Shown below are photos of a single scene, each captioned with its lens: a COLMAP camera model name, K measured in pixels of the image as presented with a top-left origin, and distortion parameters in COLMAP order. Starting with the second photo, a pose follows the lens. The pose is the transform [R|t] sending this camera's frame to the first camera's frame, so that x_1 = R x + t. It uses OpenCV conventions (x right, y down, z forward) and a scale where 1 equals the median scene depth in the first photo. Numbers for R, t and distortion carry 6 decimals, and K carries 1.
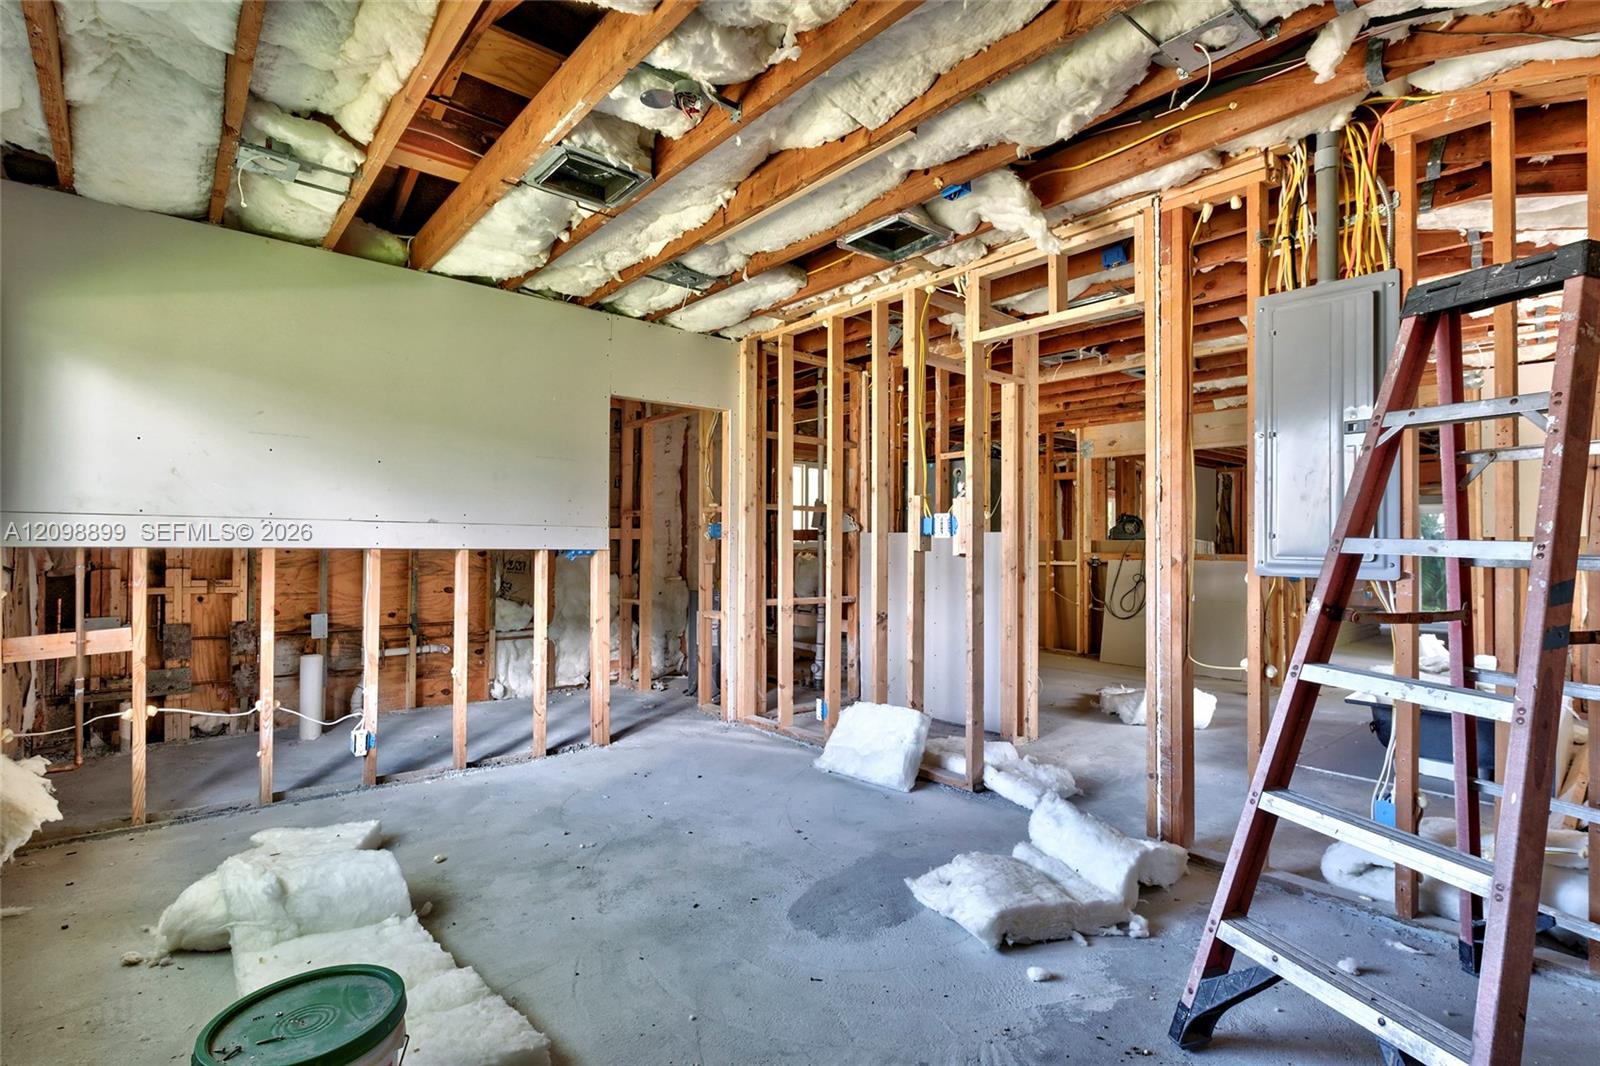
lens RADIAL K [[755.7, 0, 801.2], [0, 755.7, 526.8], [0, 0, 1]] dist [-0.001639, -0.000499]
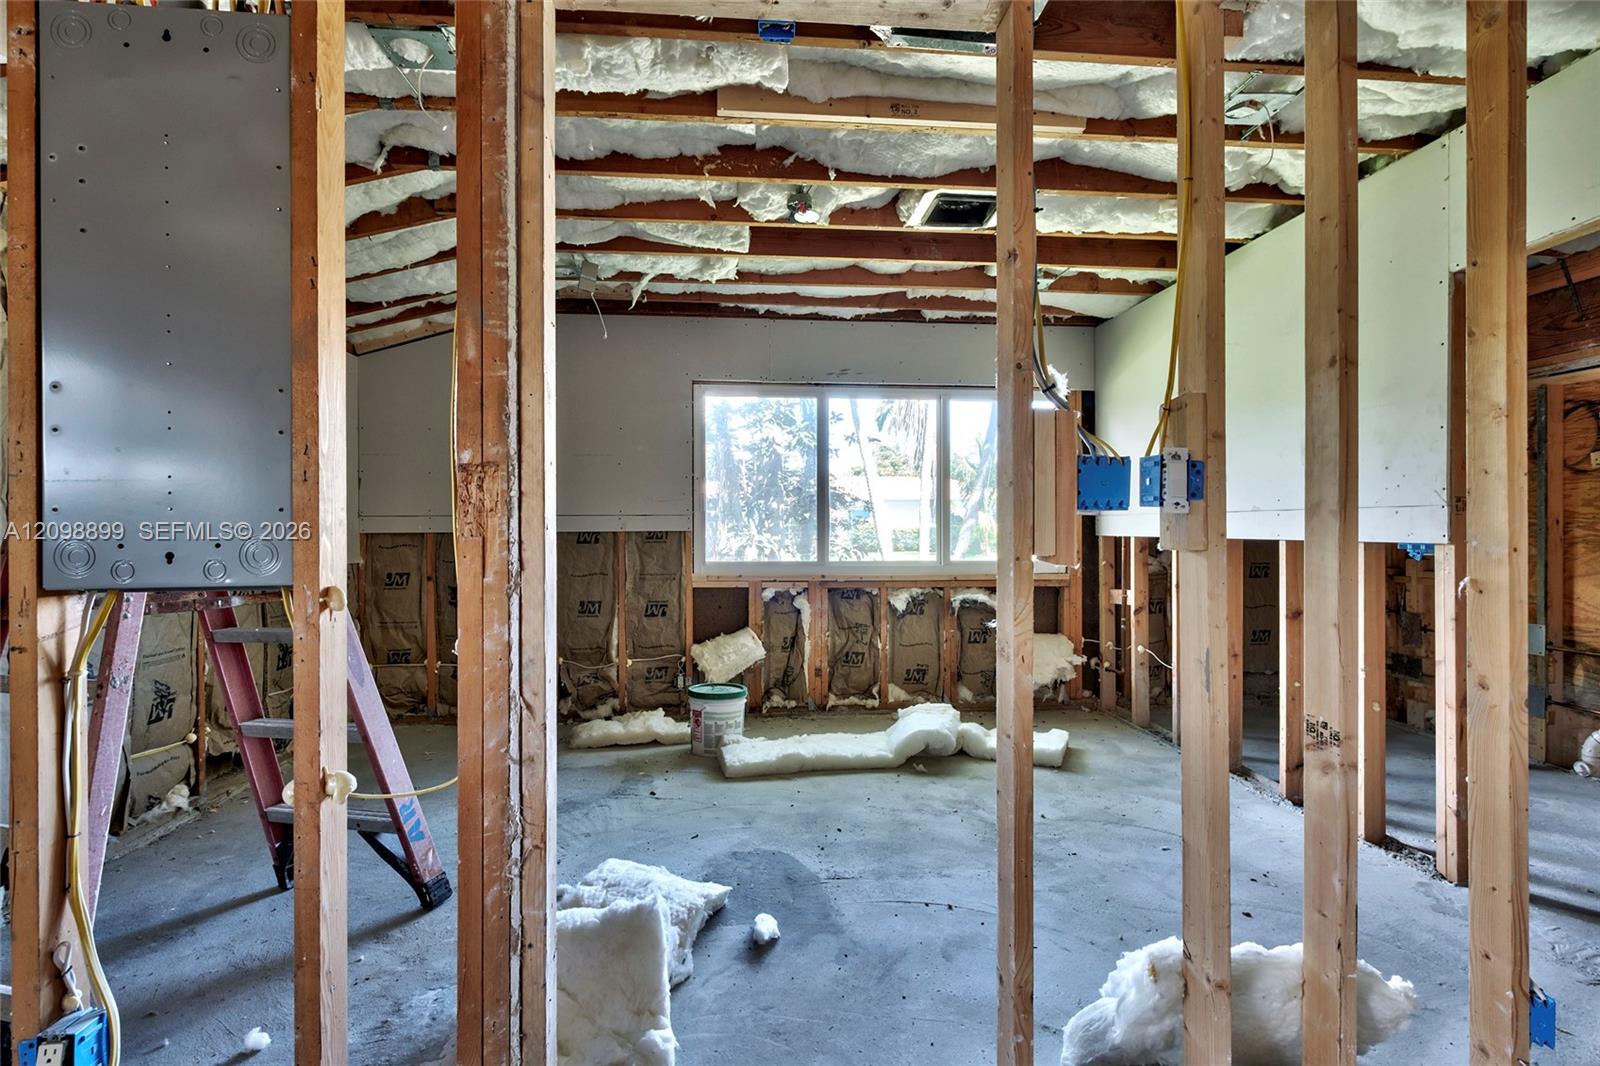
lens RADIAL K [[755.7, 0, 802.1], [0, 755.7, 526.9], [0, 0, 1]] dist [-0.001639, -0.000499]
pose [[-0.580043, -0.009356, -0.814532, 0.271752], [0.013375, 0.999690, -0.021008, 0.012713], [0.814476, -0.023079, -0.579738, 0.511320]]
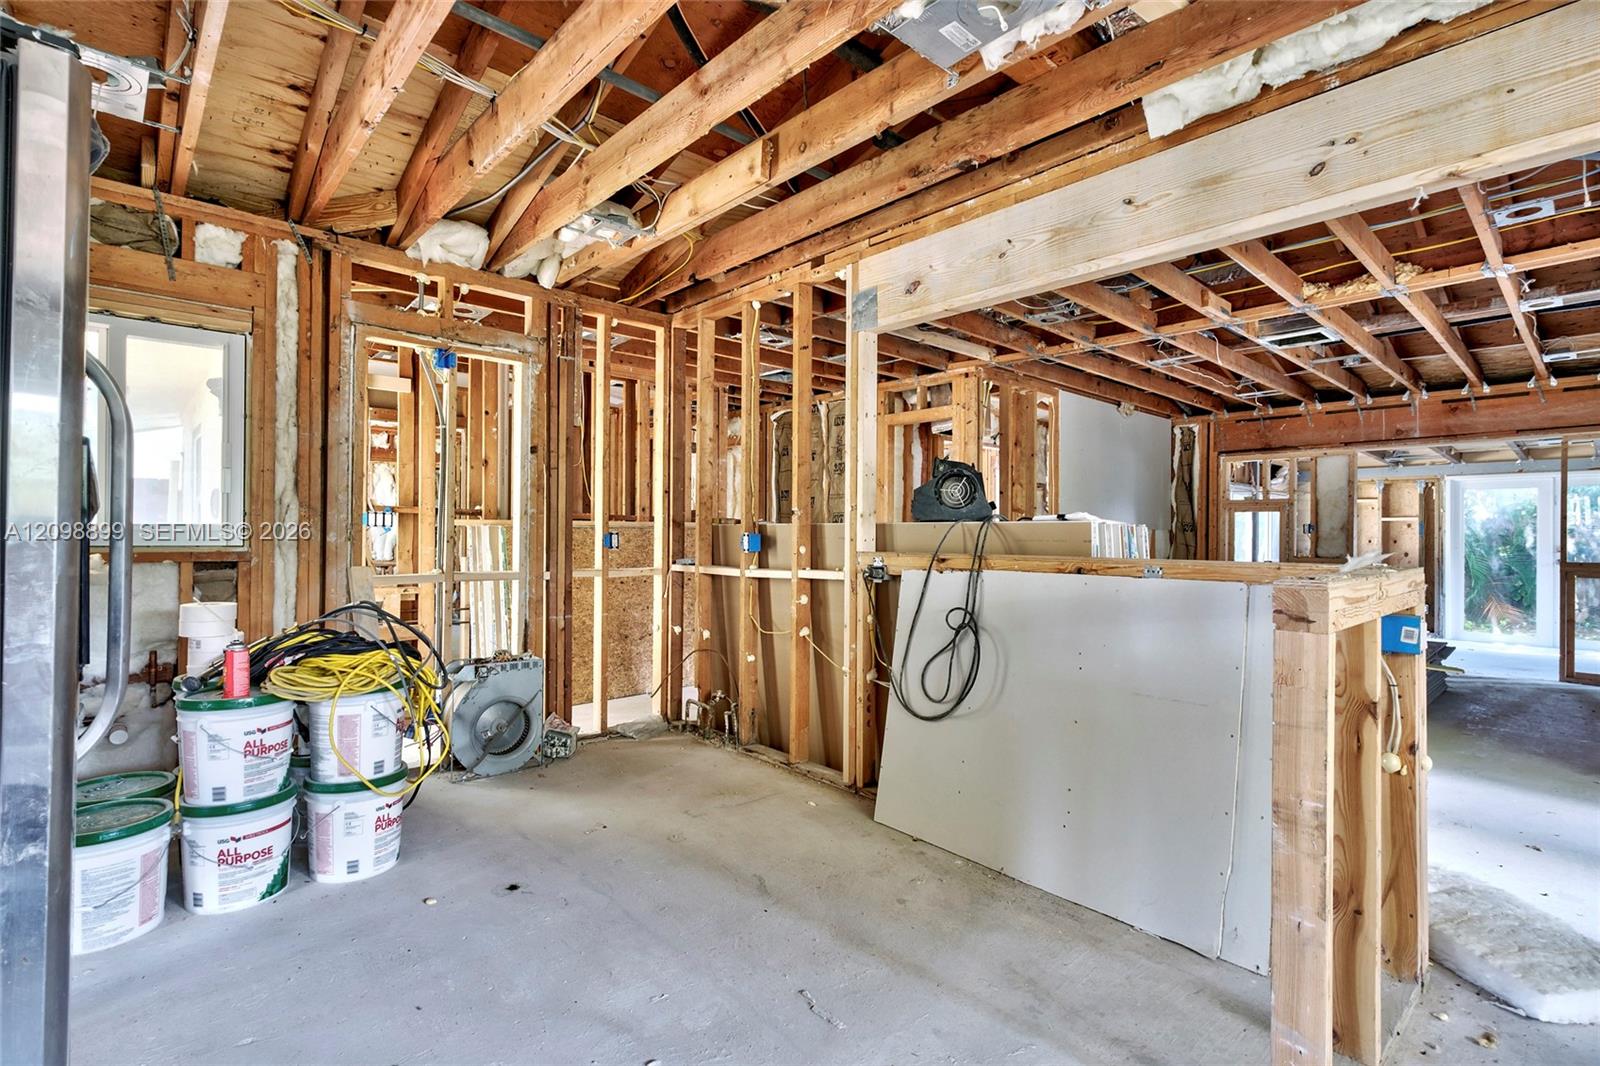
lens RADIAL K [[755.7, 0, 805.6], [0, 755.7, 533.3], [0, 0, 1]] dist [-0.001639, -0.000499]
pose [[0.999053, -0.002071, 0.043457, 0.328575], [0.001238, 0.999815, 0.019178, 0.015534], [-0.043489, -0.019106, 0.998871, 0.576221]]
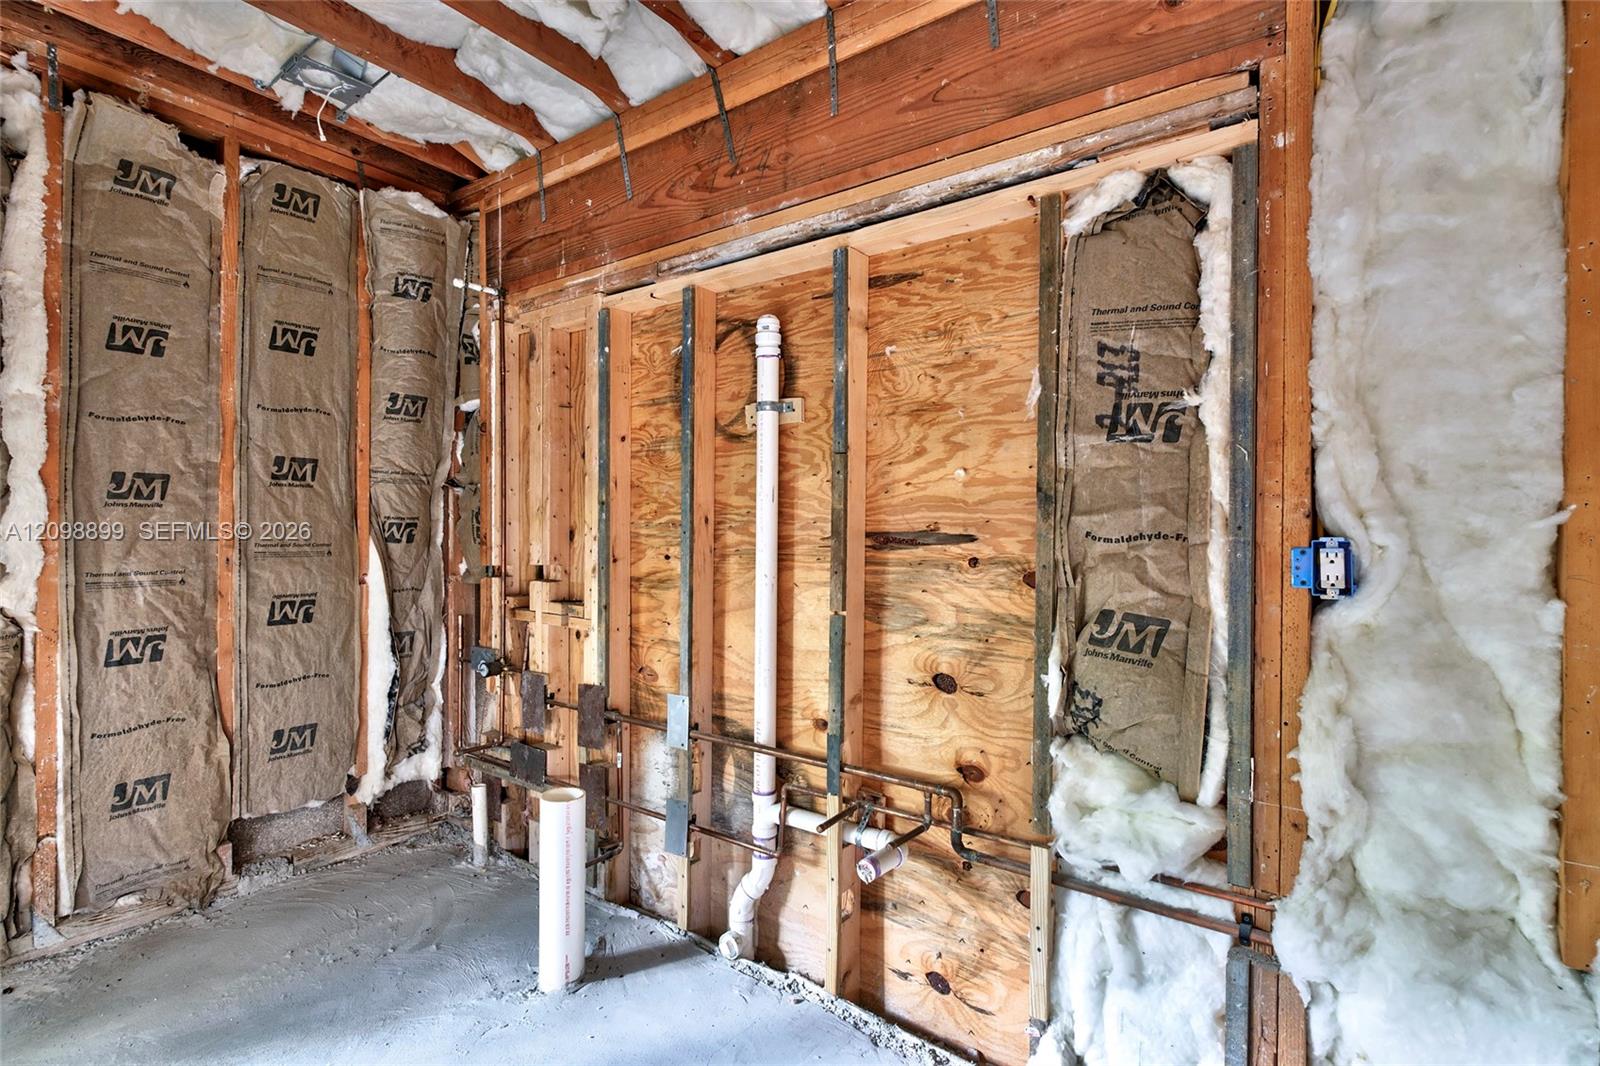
lens RADIAL K [[755.7, 0, 807.1], [0, 755.7, 526.4], [0, 0, 1]] dist [-0.001639, -0.000499]
pose [[0.230850, -0.002571, -0.972986, -0.102690], [0.016529, 0.999863, 0.001280, 0.008607], [0.972849, -0.016378, 0.230861, 0.594073]]
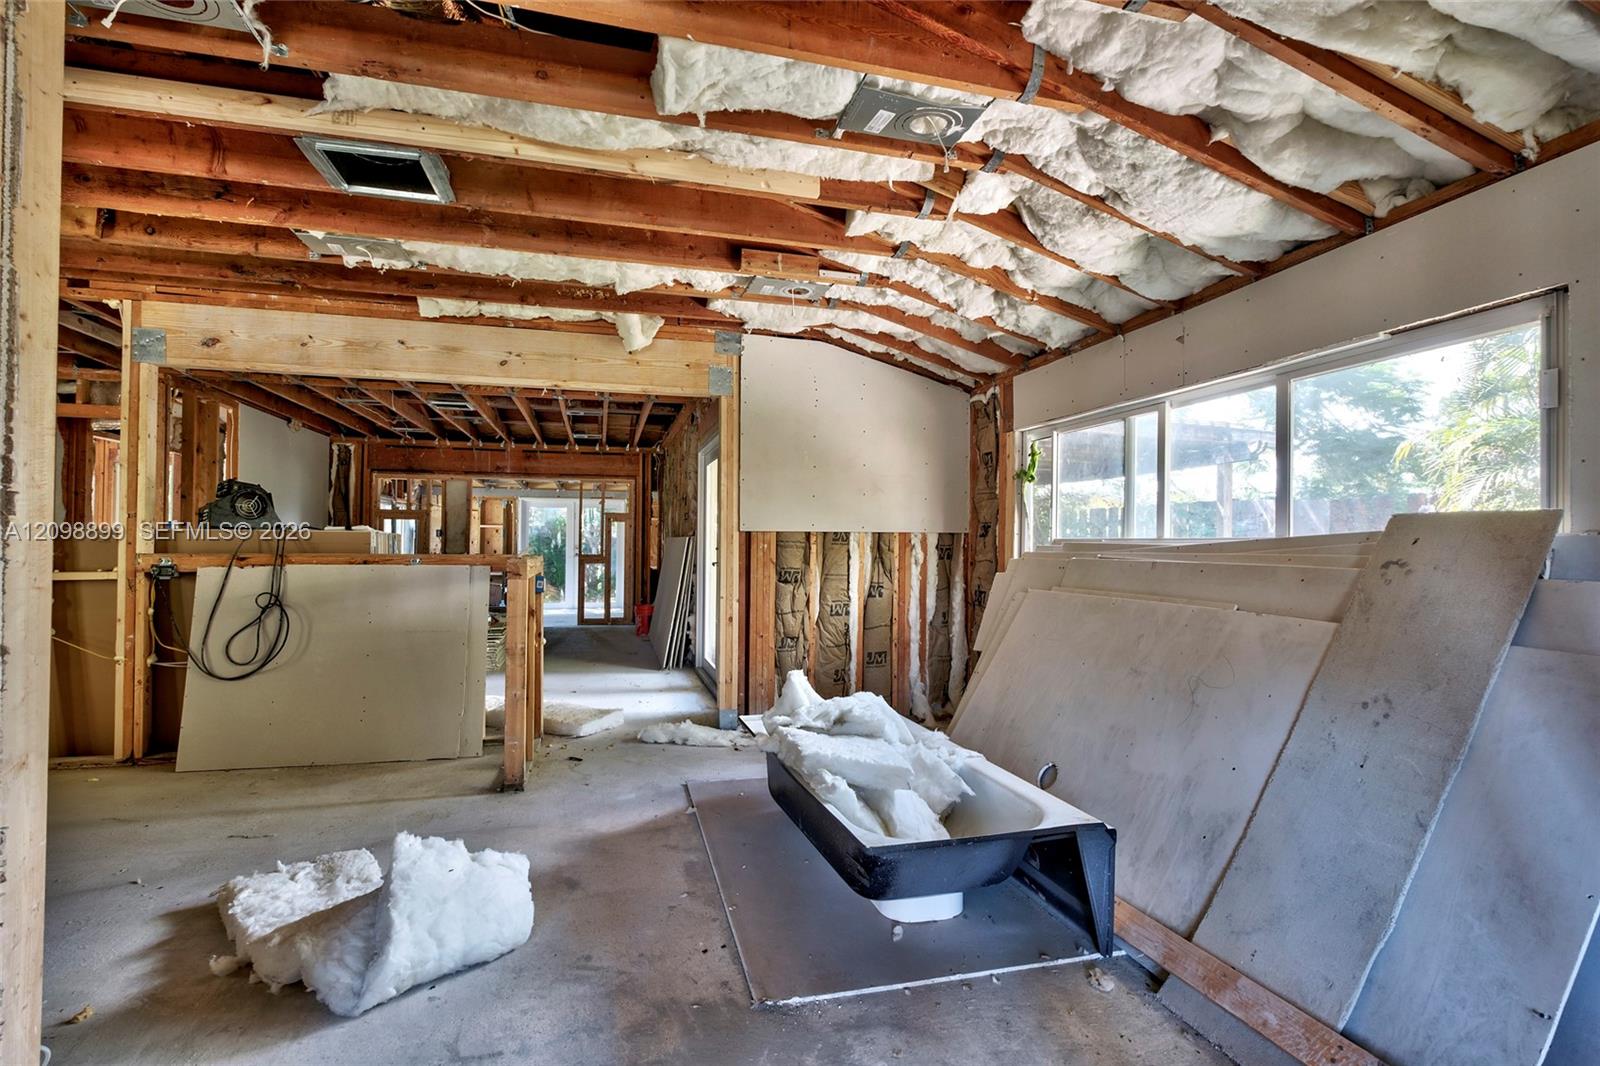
lens RADIAL K [[755.7, 0, 802.3], [0, 755.7, 530.9], [0, 0, 1]] dist [-0.001639, -0.000499]
pose [[0.430943, 0.008136, 0.902343, 0.118113], [-0.022628, 0.999742, 0.001792, 0.008706], [-0.902096, -0.021191, 0.431016, 0.399769]]
